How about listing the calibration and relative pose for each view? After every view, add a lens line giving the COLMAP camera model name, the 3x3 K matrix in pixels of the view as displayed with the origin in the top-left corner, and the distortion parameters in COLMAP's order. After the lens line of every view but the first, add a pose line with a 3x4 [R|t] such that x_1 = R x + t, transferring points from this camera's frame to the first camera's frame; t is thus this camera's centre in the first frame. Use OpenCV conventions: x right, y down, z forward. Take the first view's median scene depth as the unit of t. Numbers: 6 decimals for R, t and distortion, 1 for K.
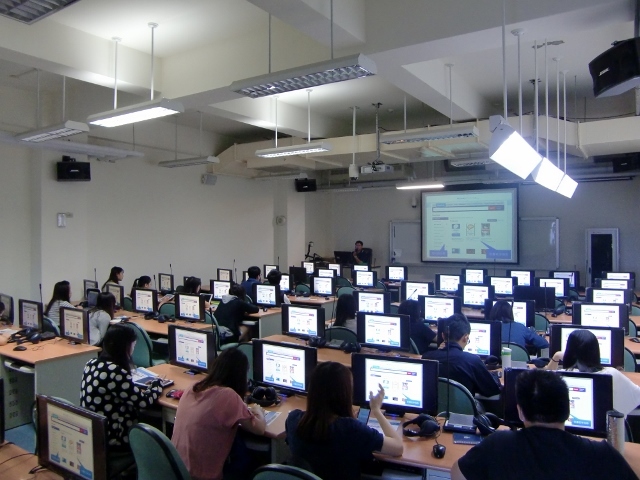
lens RADIAL K [[503.8, 0, 328.2], [0, 503.8, 230.5], [0, 0, 1]] dist [-0.070087, 0.044759]
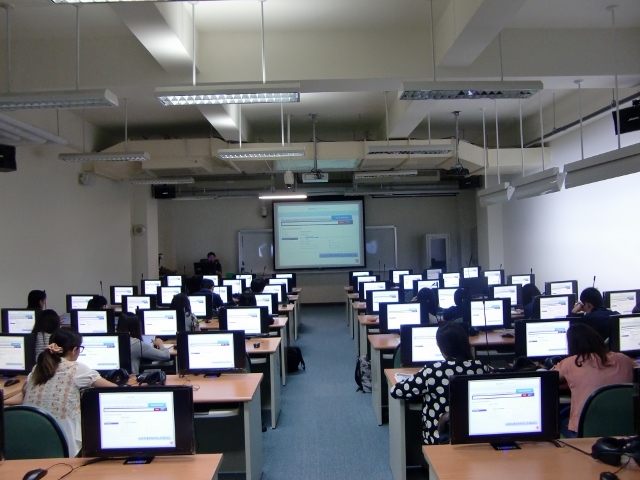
lens RADIAL K [[503.8, 0, 322.9], [0, 503.8, 240.8], [0, 0, 1]] dist [-0.070087, 0.044759]
pose [[0.829319, -0.016414, 0.558534, -0.511685], [0.021872, 0.999756, -0.003096, 0.013268], [-0.558347, 0.014784, 0.829476, 0.145316]]
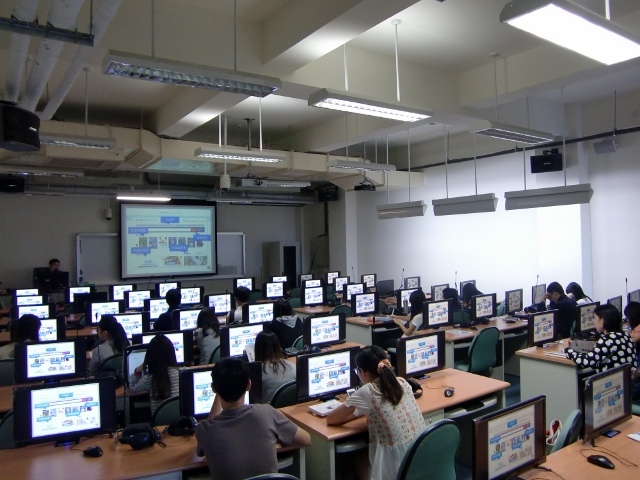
lens RADIAL K [[503.8, 0, 324.3], [0, 503.8, 237.9], [0, 0, 1]] dist [-0.070087, 0.044759]
pose [[0.384907, 0.005454, 0.922939, -0.851524], [0.013232, 0.999847, -0.011427, 0.003653], [-0.922860, 0.016611, 0.384776, 0.508148]]
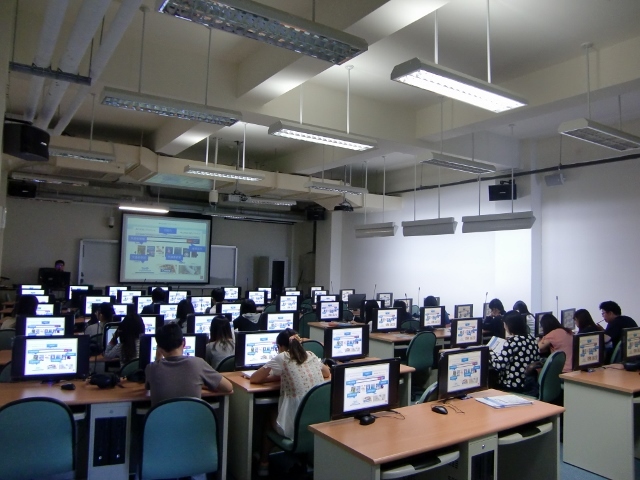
lens RADIAL K [[503.8, 0, 320.7], [0, 503.8, 242.6], [0, 0, 1]] dist [-0.070087, 0.044759]
pose [[0.403408, 0.058172, 0.913169, -0.925862], [-0.036006, 0.998213, -0.047683, 0.025535], [-0.914312, -0.013644, 0.404782, 0.396807]]
